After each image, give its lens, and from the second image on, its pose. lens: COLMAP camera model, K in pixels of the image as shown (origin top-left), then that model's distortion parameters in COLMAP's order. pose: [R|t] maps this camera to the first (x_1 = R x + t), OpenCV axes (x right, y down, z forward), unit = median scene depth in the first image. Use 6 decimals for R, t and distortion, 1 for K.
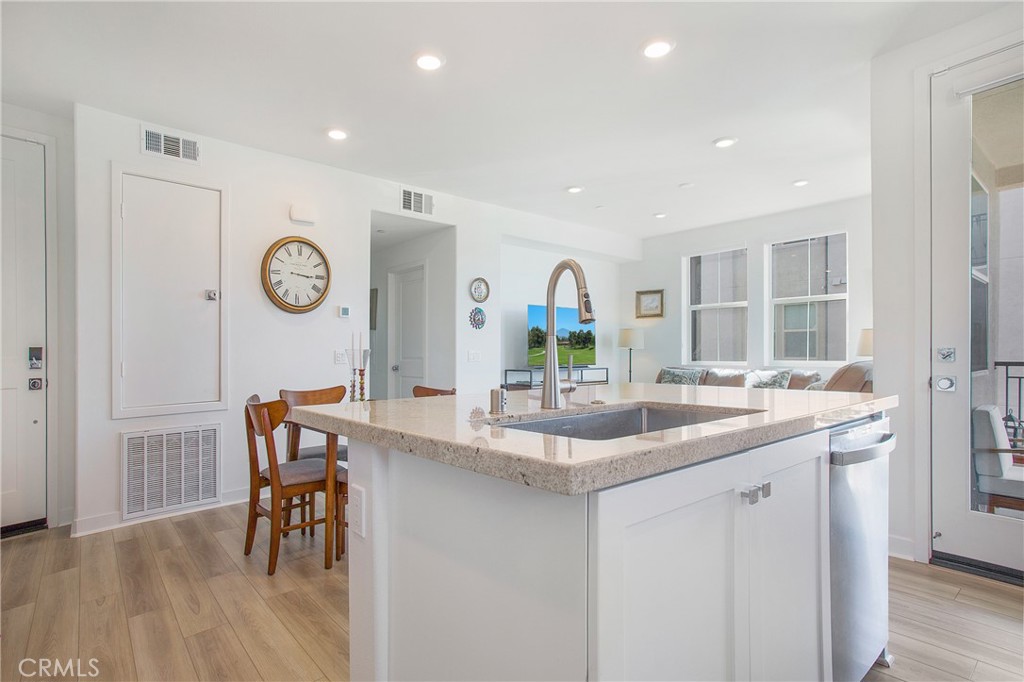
lens RADIAL K [[537.7, 0, 498.5], [0, 537.7, 357.1], [0, 0, 1]] dist [0.016050, -0.017853]
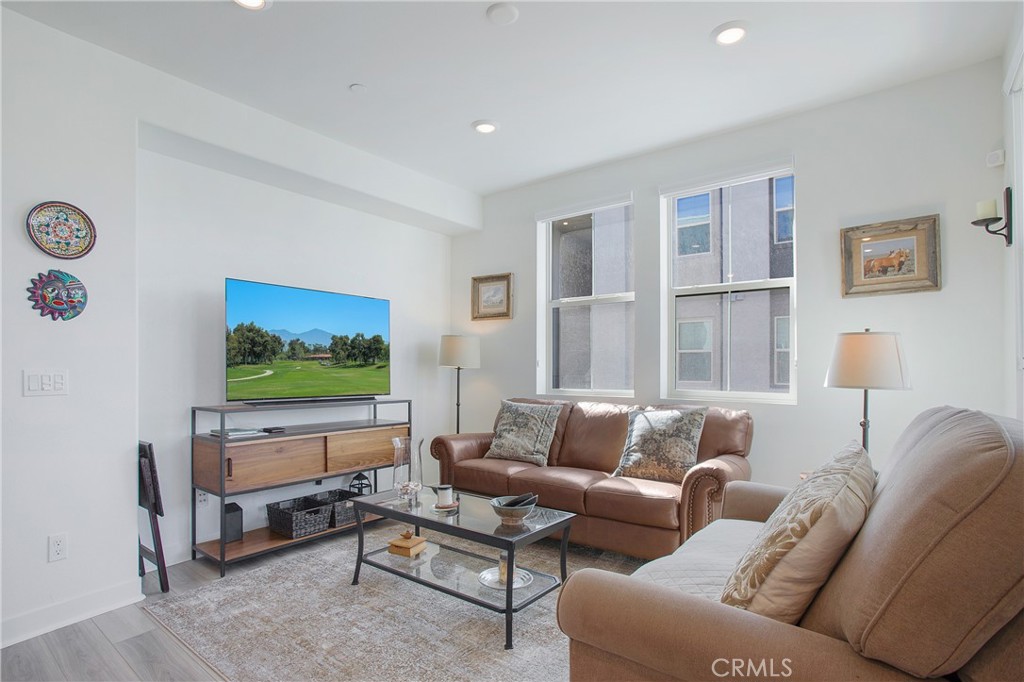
lens RADIAL K [[537.7, 0, 511.3], [0, 537.7, 364.0], [0, 0, 1]] dist [0.016050, -0.017853]
pose [[0.982234, 0.009806, 0.187405, 0.203689], [-0.005597, 0.999720, -0.022974, -0.006591], [-0.187578, 0.021517, 0.982014, 0.413513]]
